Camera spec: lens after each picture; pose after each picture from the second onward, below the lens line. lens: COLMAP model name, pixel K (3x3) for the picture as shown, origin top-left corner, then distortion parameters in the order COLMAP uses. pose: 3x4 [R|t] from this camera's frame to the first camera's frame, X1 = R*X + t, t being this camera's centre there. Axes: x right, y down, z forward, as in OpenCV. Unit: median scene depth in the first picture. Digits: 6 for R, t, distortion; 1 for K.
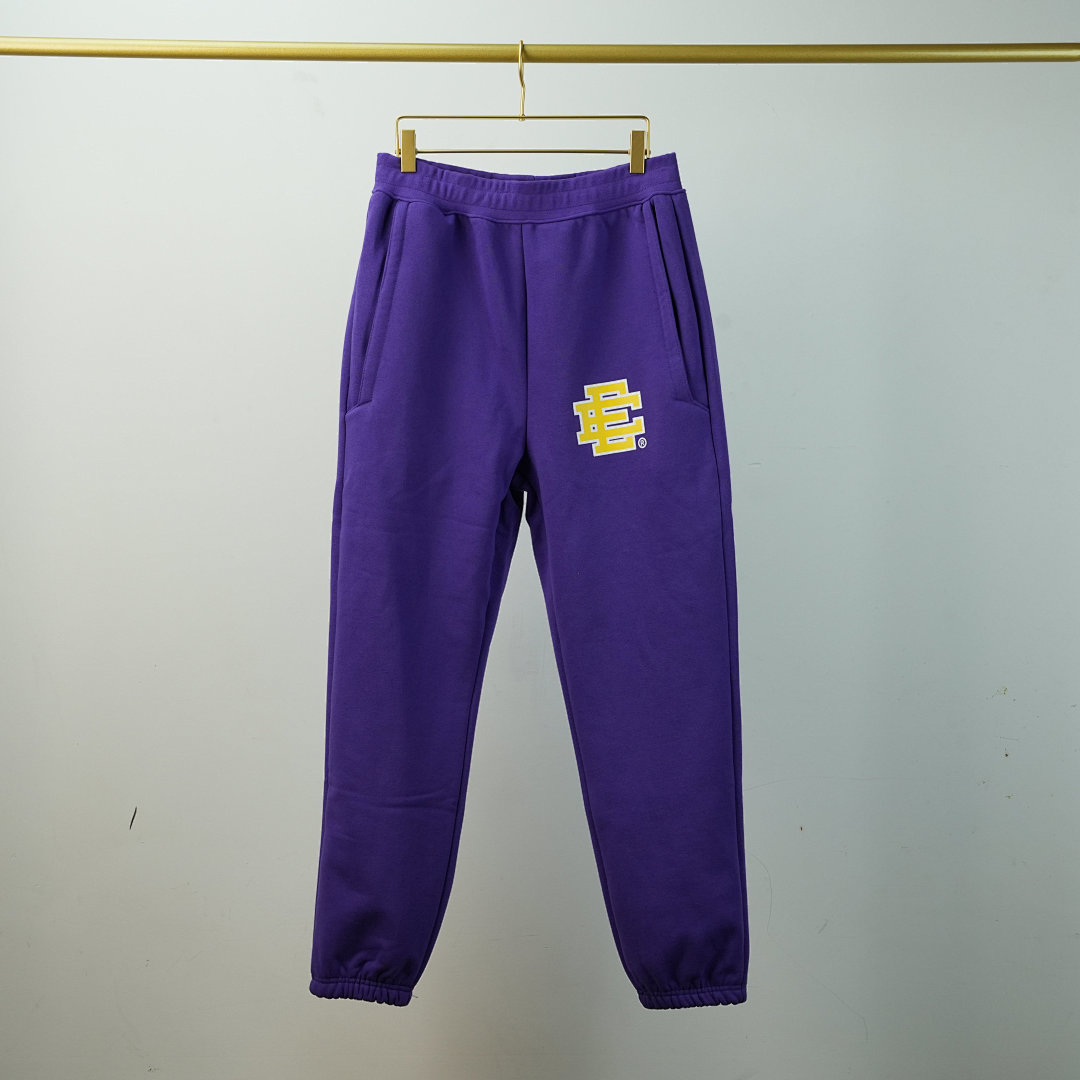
lens RADIAL K [[2040.6, 0, 540.0], [0, 2040.6, 540.0], [0, 0, 1]] dist [0.010860, 0.073620]
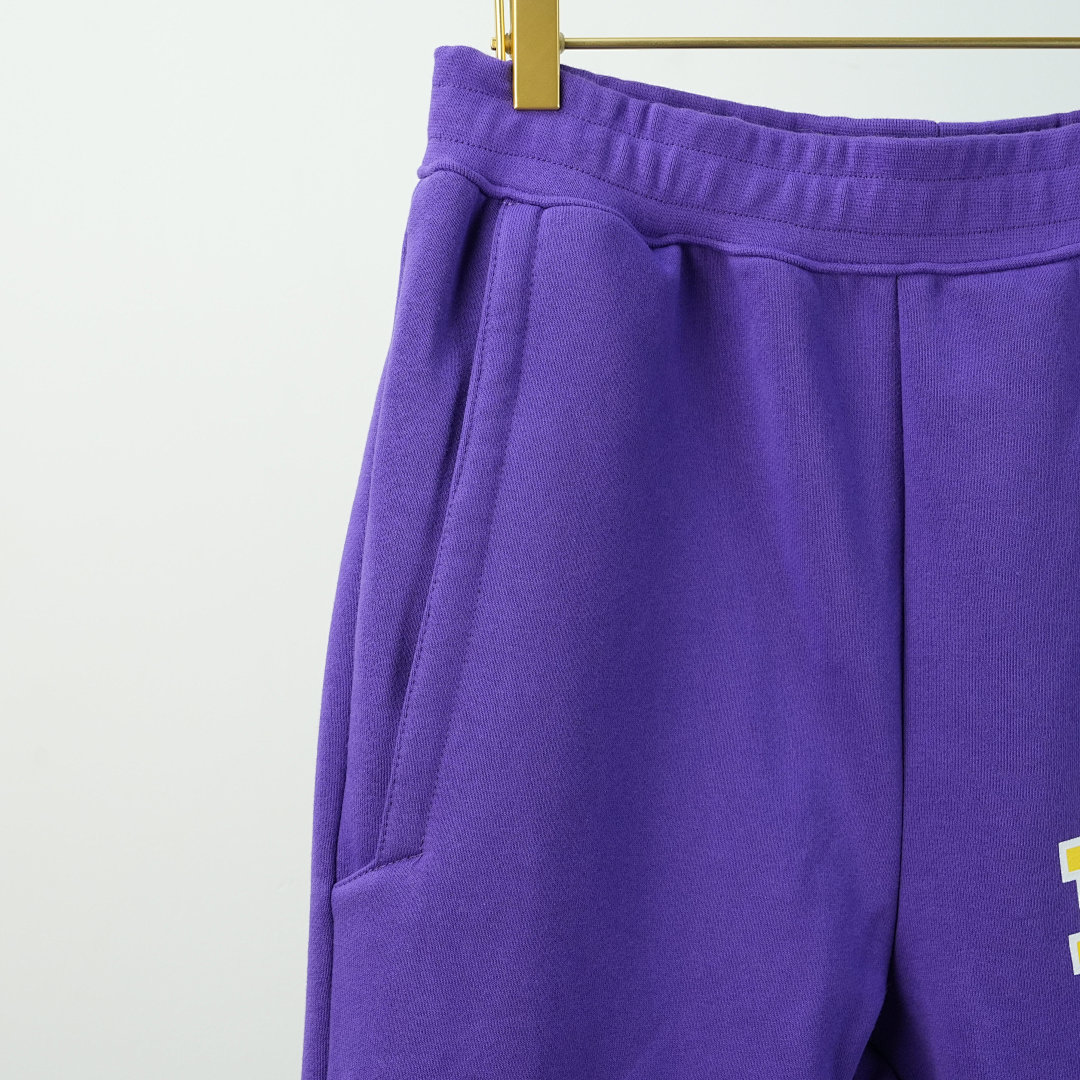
lens RADIAL K [[2412.8, 0, 540.0], [0, 2412.8, 540.0], [0, 0, 1]] dist [0.089658, 0.379491]
pose [[0.998757, -0.003890, 0.049702, -0.082341], [0.005118, 0.999684, -0.024603, -0.105694], [-0.049590, 0.024827, 0.998461, 0.634216]]
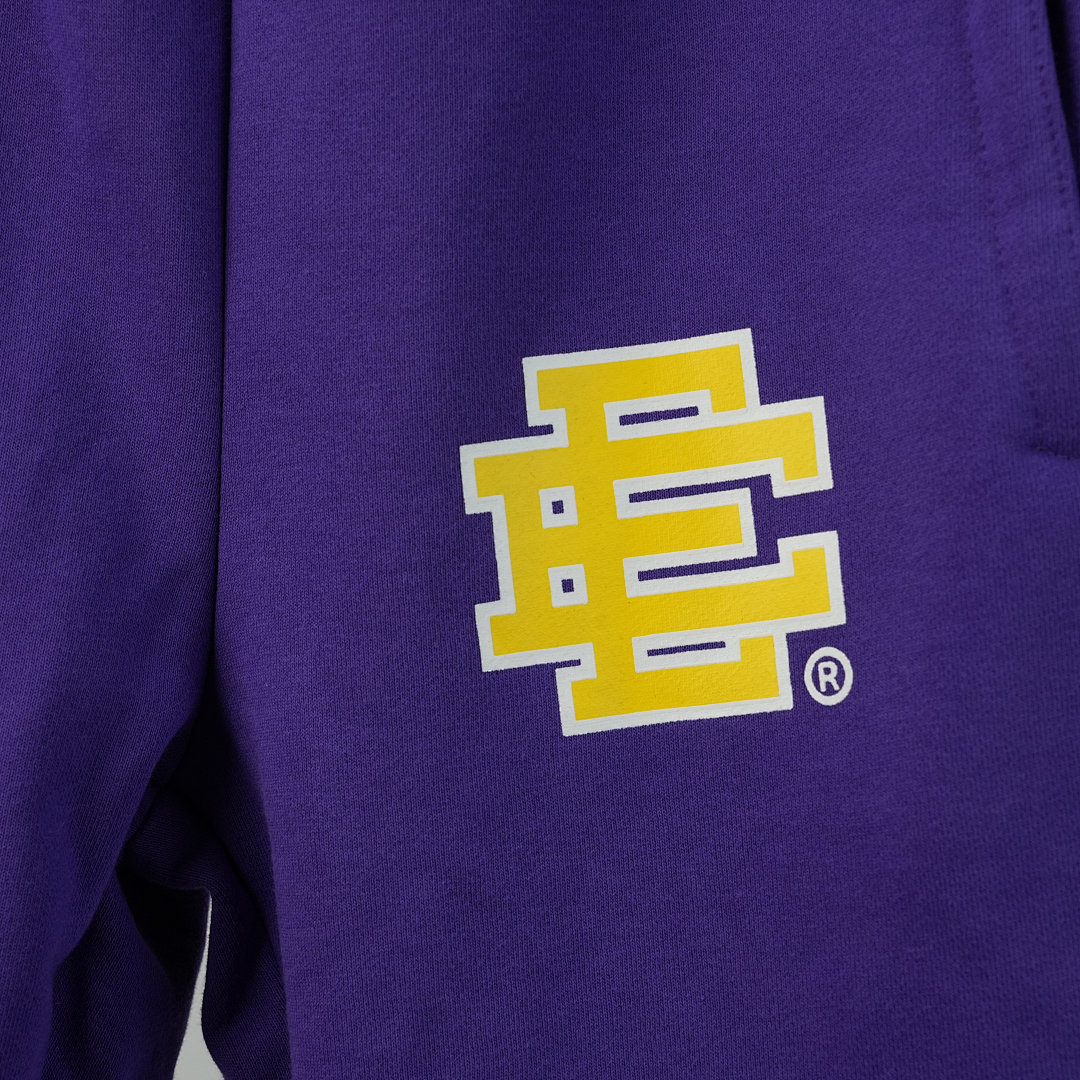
lens RADIAL K [[2916.7, 0, 540.0], [0, 2916.7, 540.0], [0, 0, 1]] dist [0.174815, 0.505186]
pose [[0.999305, 0.033480, 0.016406, 0.019454], [-0.032867, 0.998800, -0.036316, -0.049658], [-0.017602, 0.035752, 0.999206, 0.739466]]
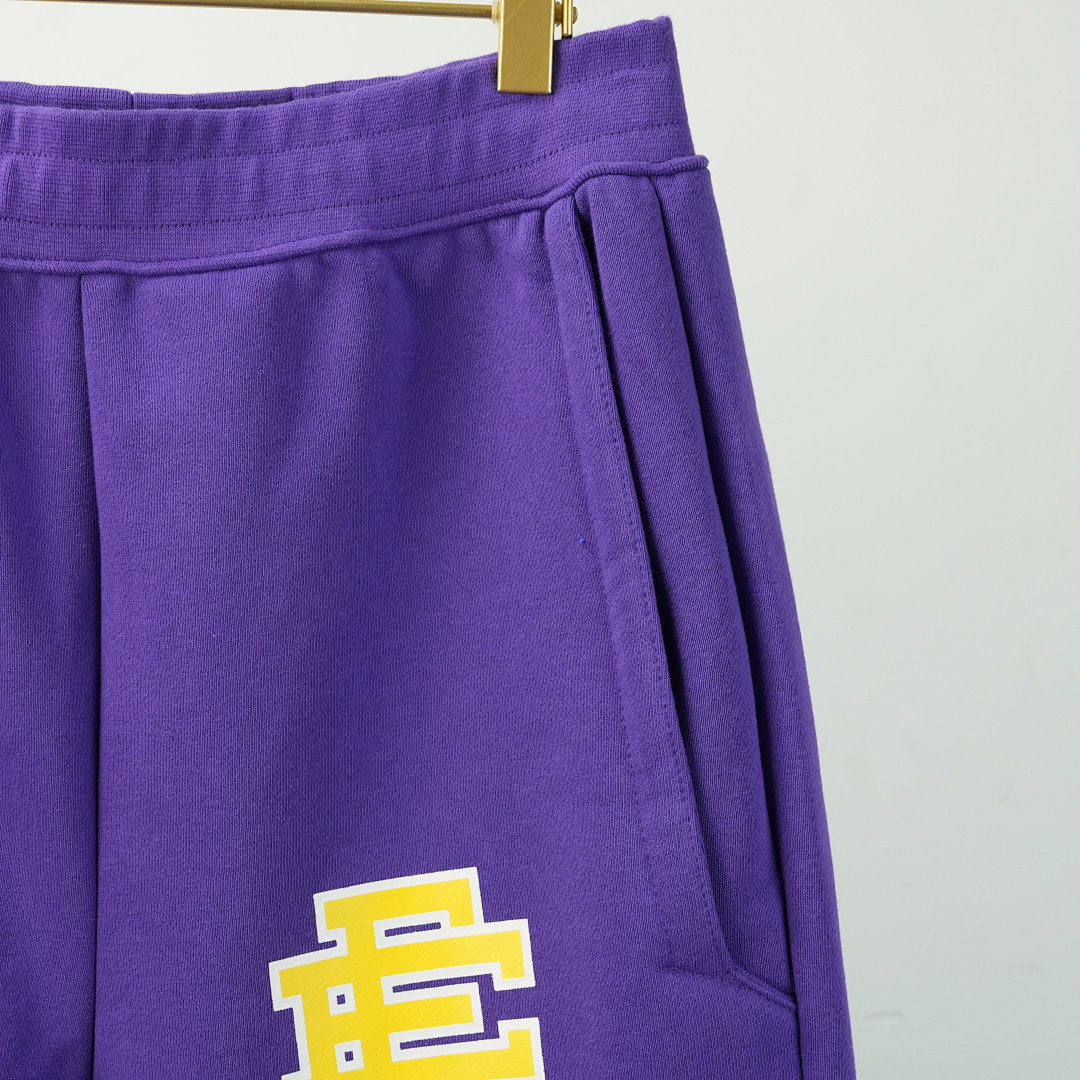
lens RADIAL K [[2916.7, 0, 540.0], [0, 2916.7, 540.0], [0, 0, 1]] dist [0.174815, 0.505186]
pose [[0.998071, 0.012965, 0.060712, 0.027373], [-0.009878, 0.998656, -0.050872, -0.103017], [-0.061290, 0.050175, 0.996858, 0.627110]]
